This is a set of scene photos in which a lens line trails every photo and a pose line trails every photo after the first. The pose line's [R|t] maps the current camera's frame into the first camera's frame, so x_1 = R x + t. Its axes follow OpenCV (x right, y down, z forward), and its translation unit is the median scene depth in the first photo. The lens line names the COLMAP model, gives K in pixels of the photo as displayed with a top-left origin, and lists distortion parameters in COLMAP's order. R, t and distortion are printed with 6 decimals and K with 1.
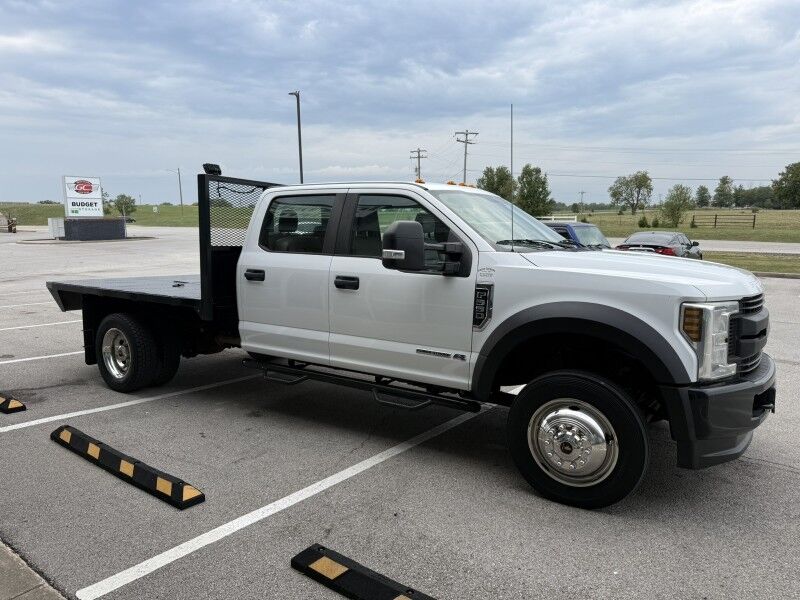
lens RADIAL K [[584.3, 0, 396.7], [0, 584.3, 277.5], [0, 0, 1]] dist [-0.000104, -0.004705]
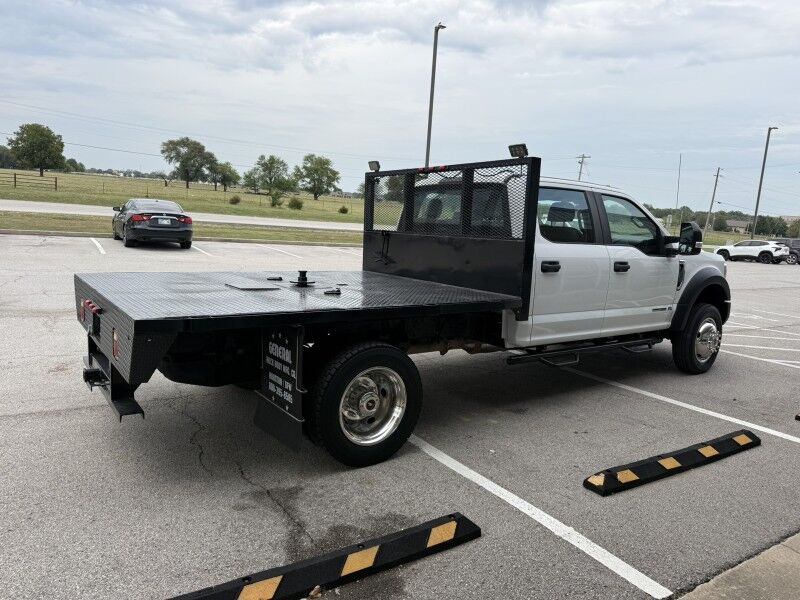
lens RADIAL K [[580.0, 0, 400.0], [0, 580.0, 300.0], [0, 0, 1]] dist [-0.001746, -0.002324]
pose [[0.331934, -0.122457, 0.935320, -0.545502], [0.020078, 0.992231, 0.122782, -0.032171], [-0.943089, -0.021976, 0.331814, 0.399733]]
